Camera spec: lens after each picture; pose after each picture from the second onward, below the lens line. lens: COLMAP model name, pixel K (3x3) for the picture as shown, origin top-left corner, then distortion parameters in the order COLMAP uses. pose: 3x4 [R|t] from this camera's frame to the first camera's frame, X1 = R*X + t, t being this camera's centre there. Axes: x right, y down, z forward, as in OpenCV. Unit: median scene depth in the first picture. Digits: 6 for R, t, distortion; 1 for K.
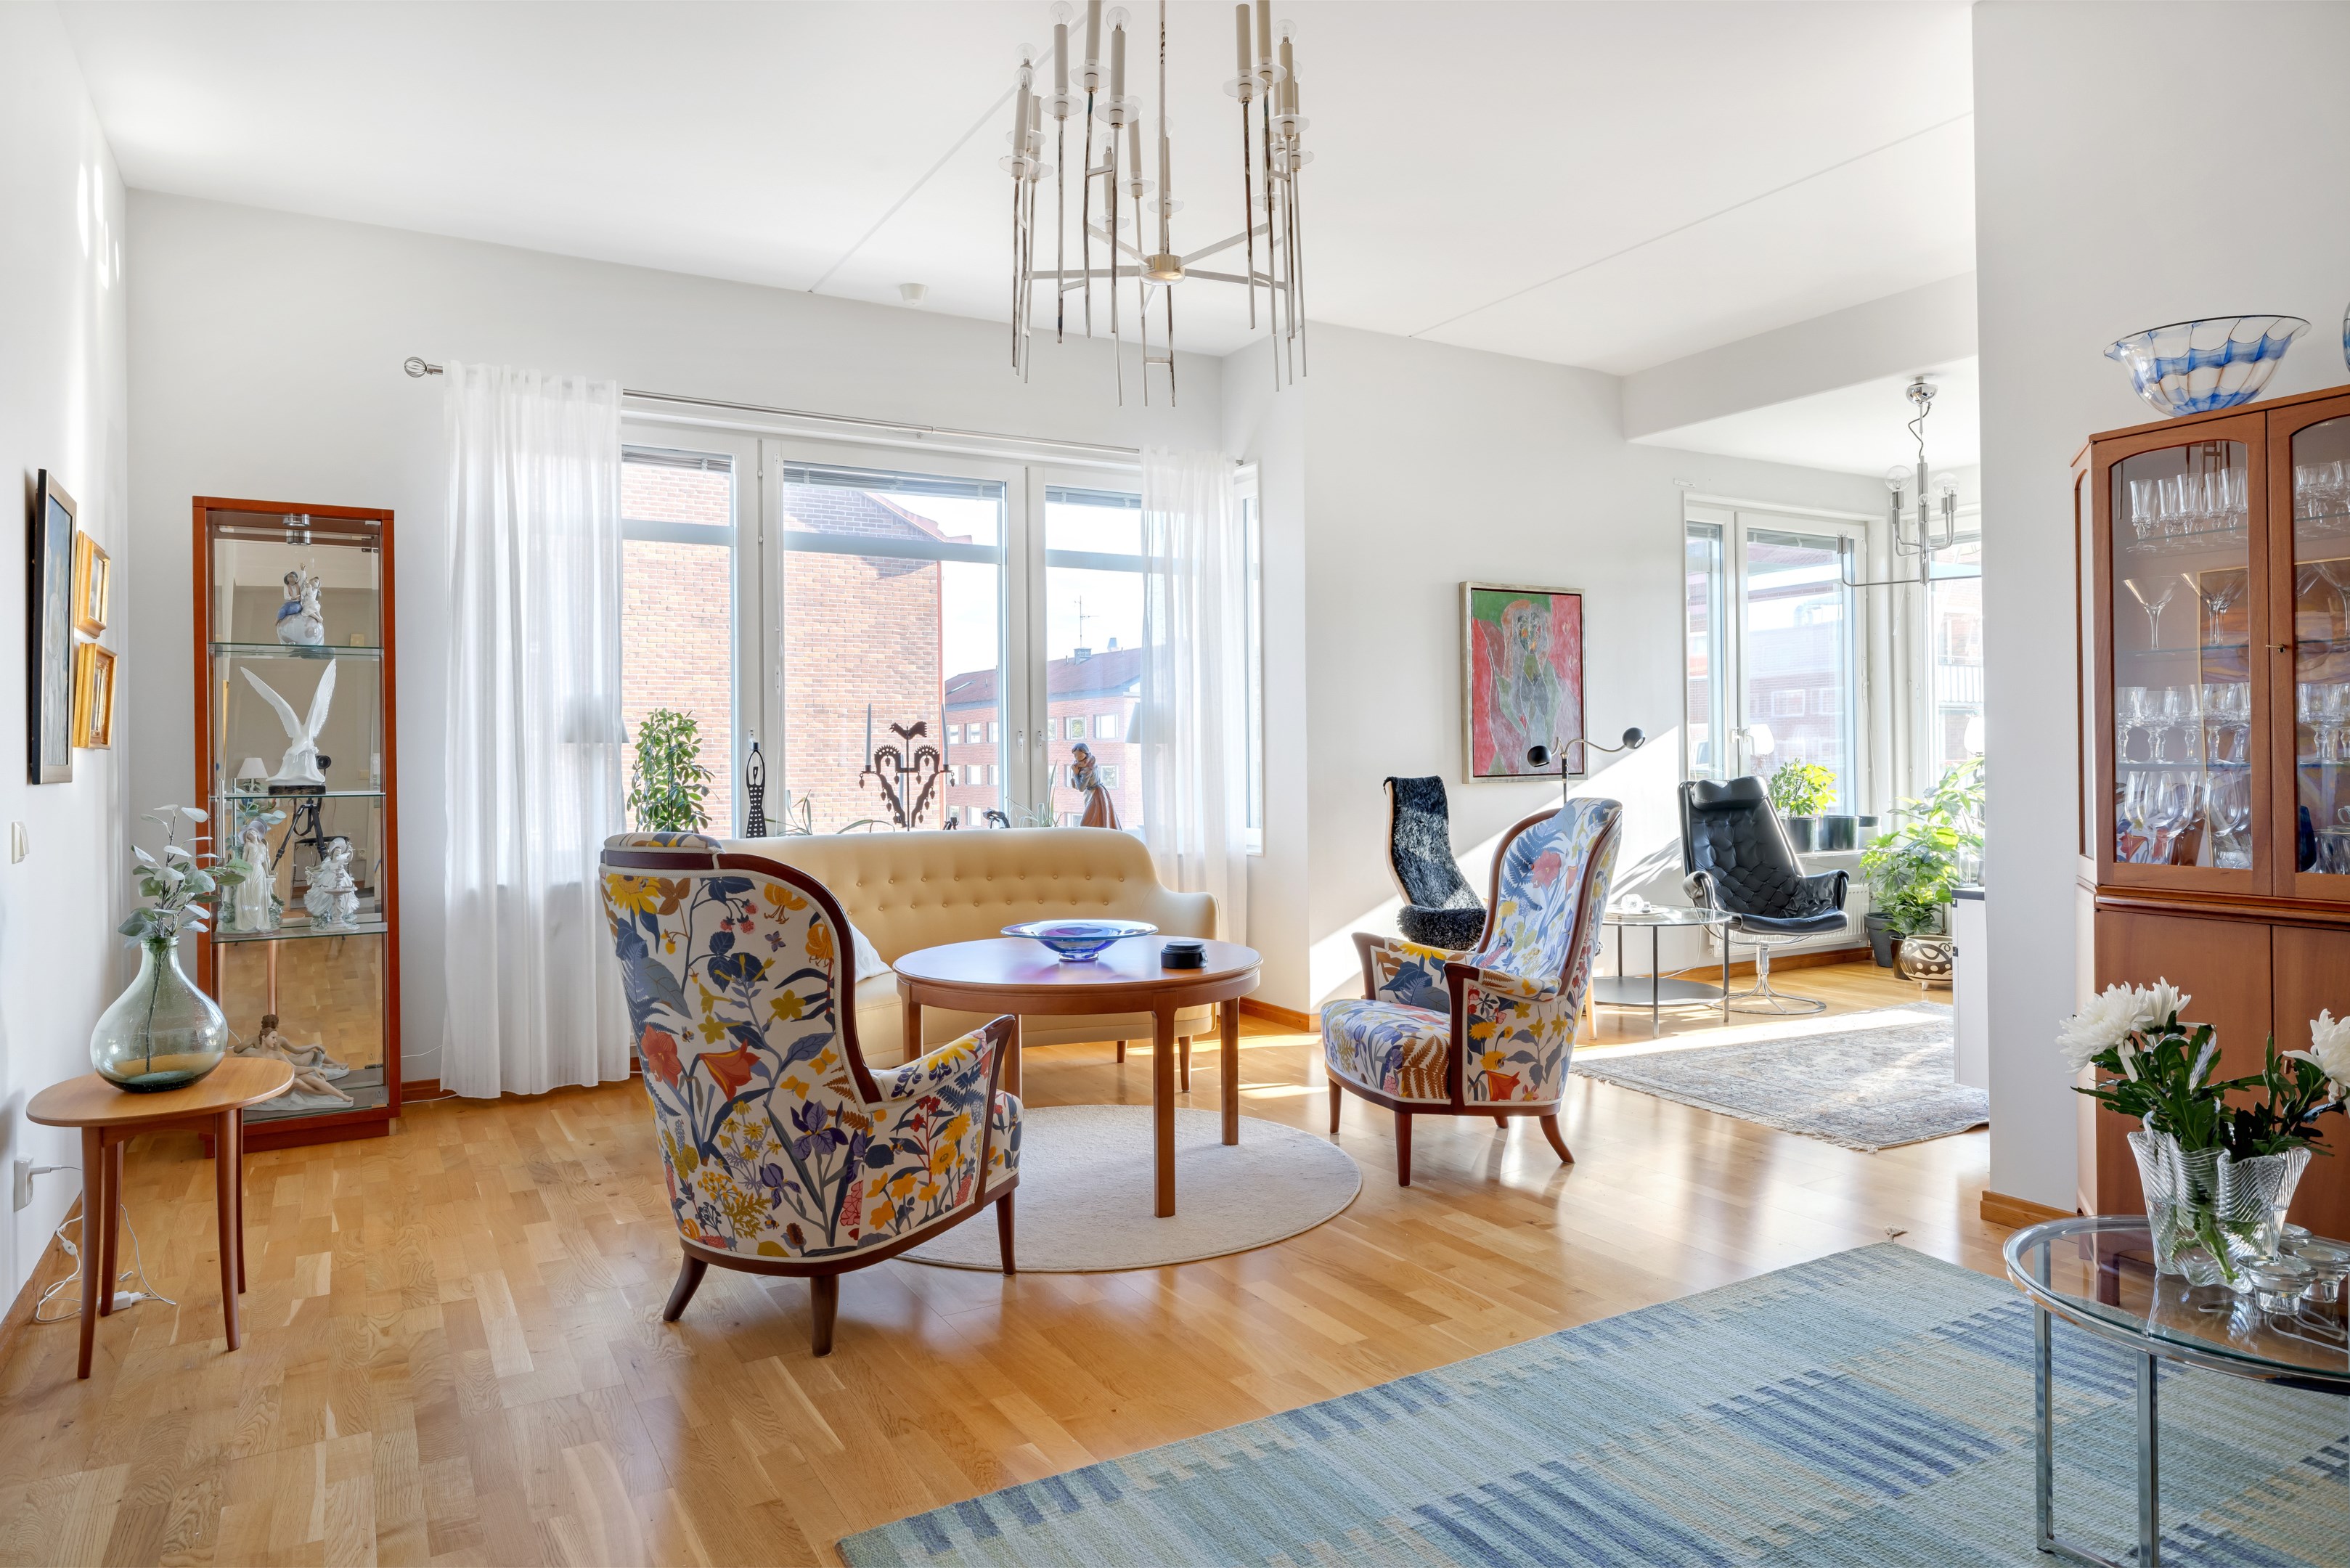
lens RADIAL K [[1472.7, 0, 1200.1], [0, 1472.7, 767.0], [0, 0, 1]] dist [0.001459, 0.000557]
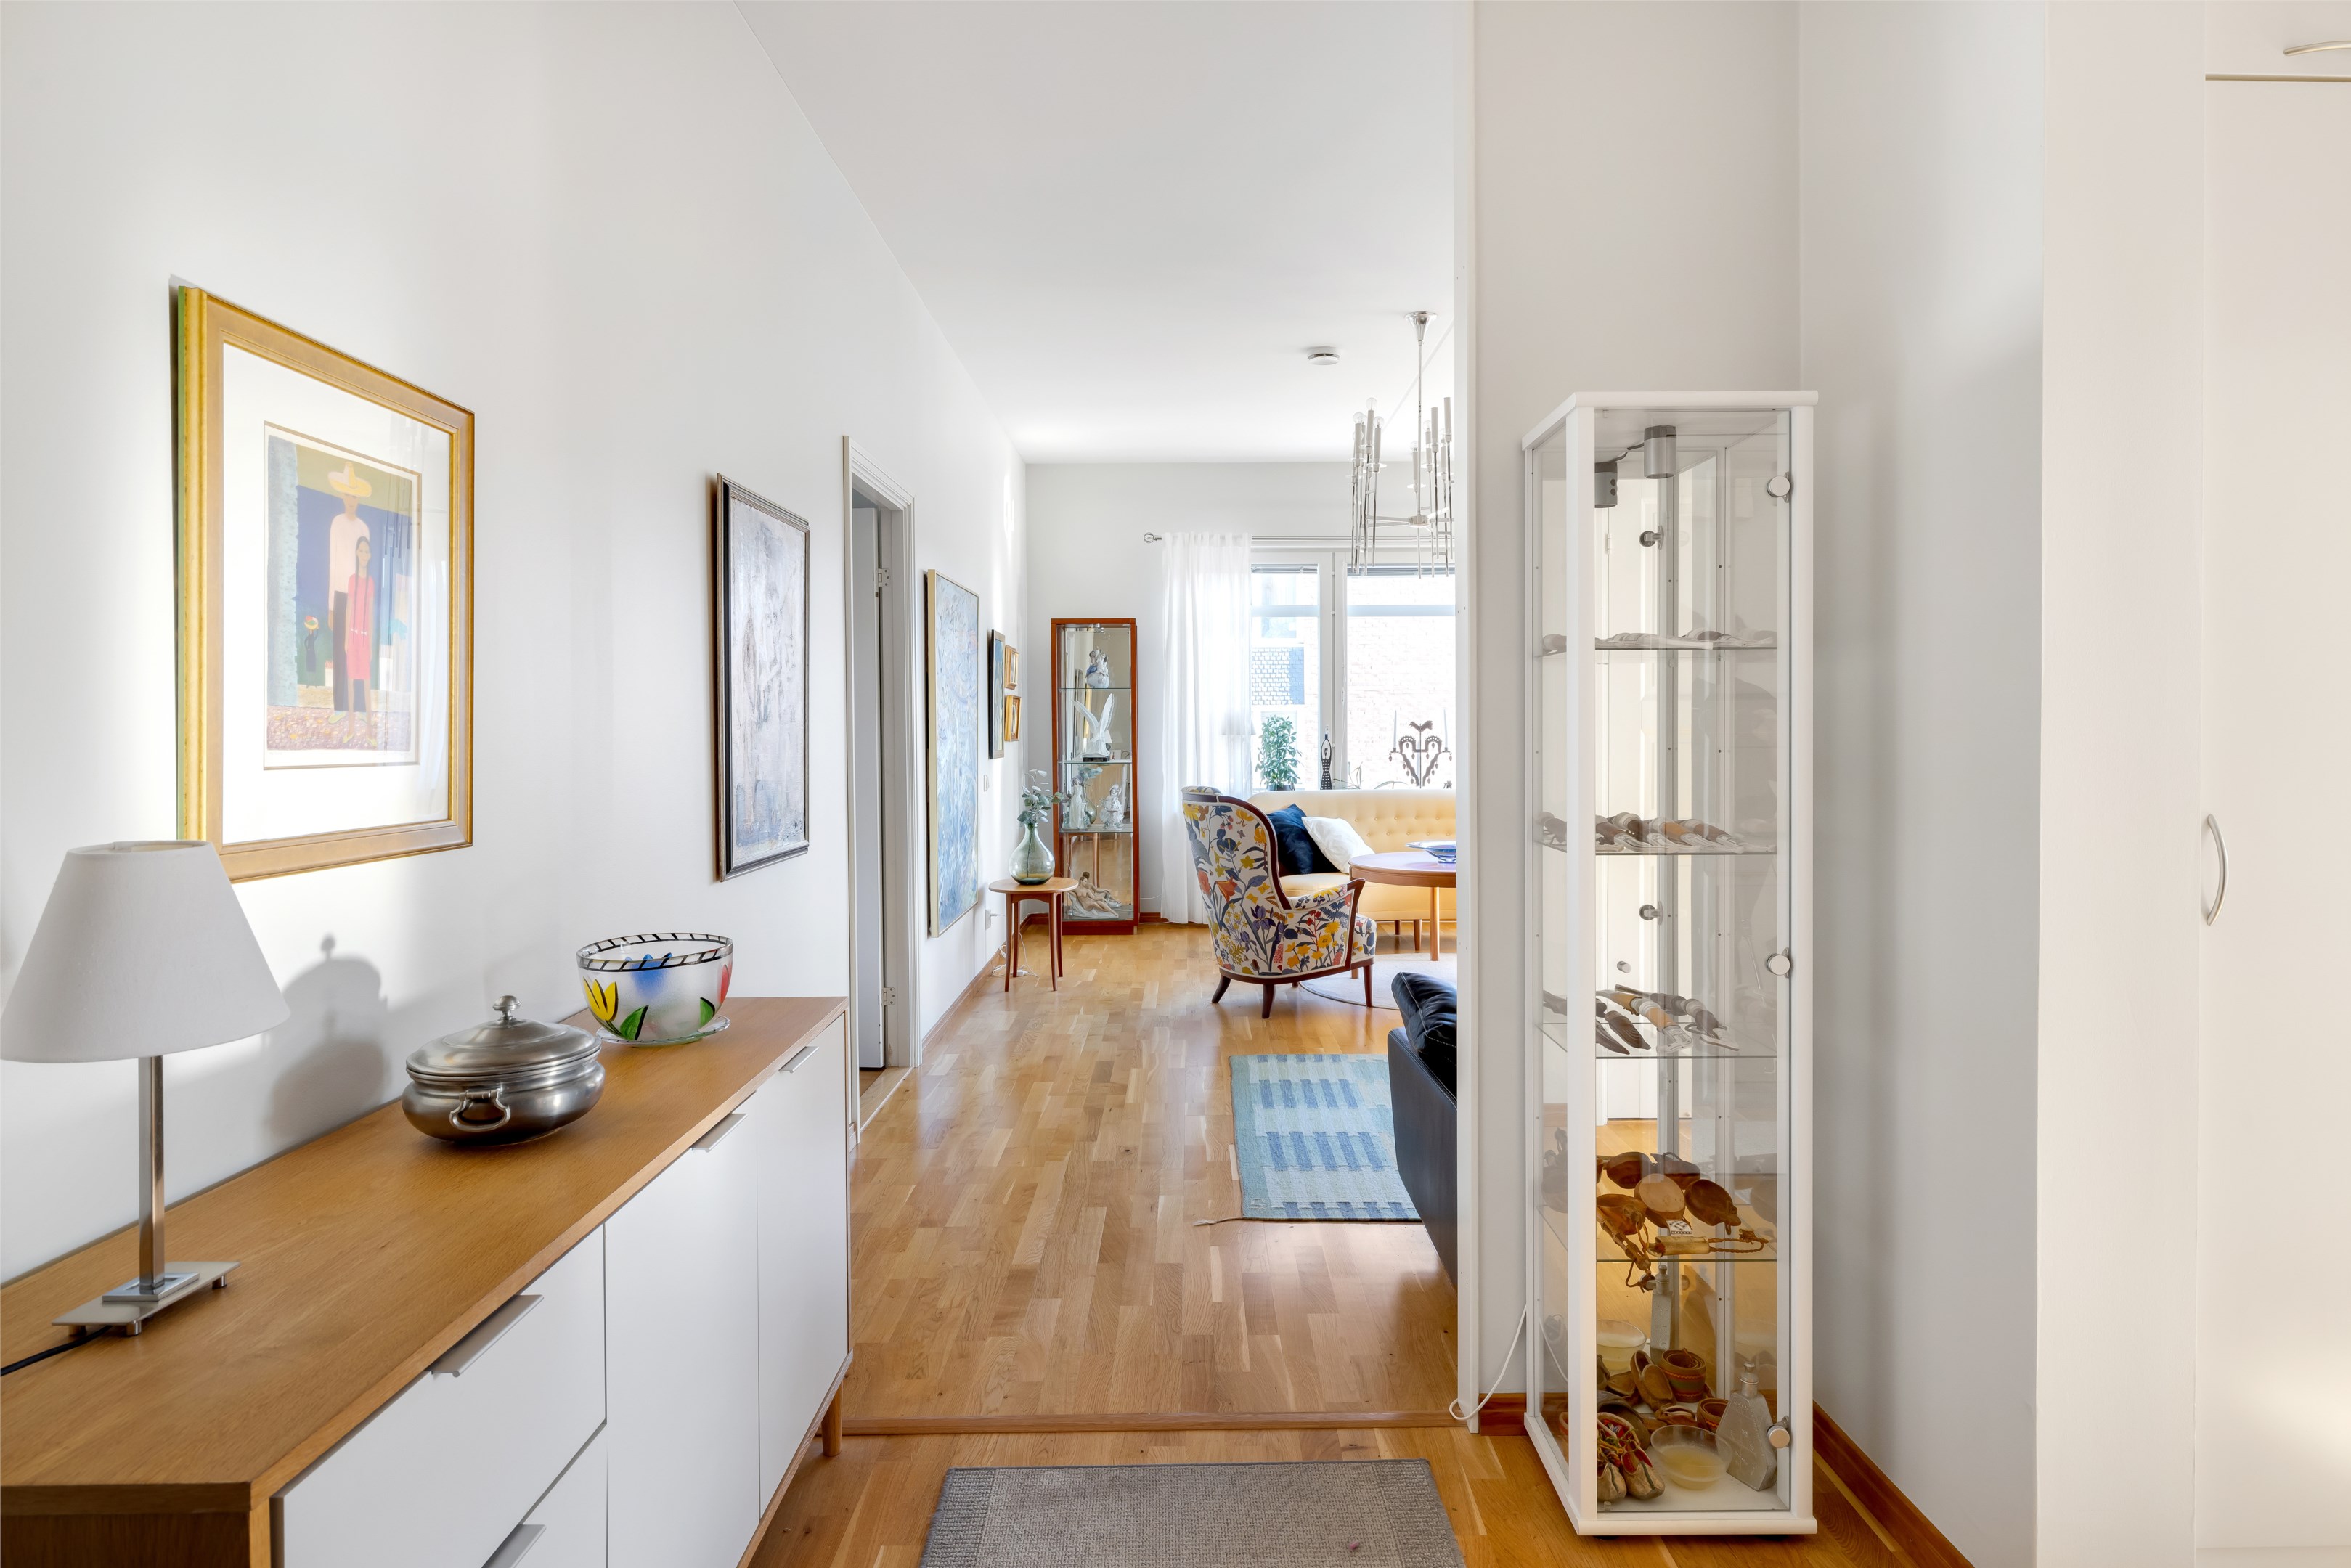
lens RADIAL K [[1342.2, 0, 1179.1], [0, 1342.2, 812.6], [0, 0, 1]] dist [0.000316, 0.000192]
pose [[0.861157, 0.037476, -0.506956, 0.382050], [-0.005422, 0.997899, 0.064557, -0.028405], [0.508310, -0.052845, 0.859551, -0.475416]]
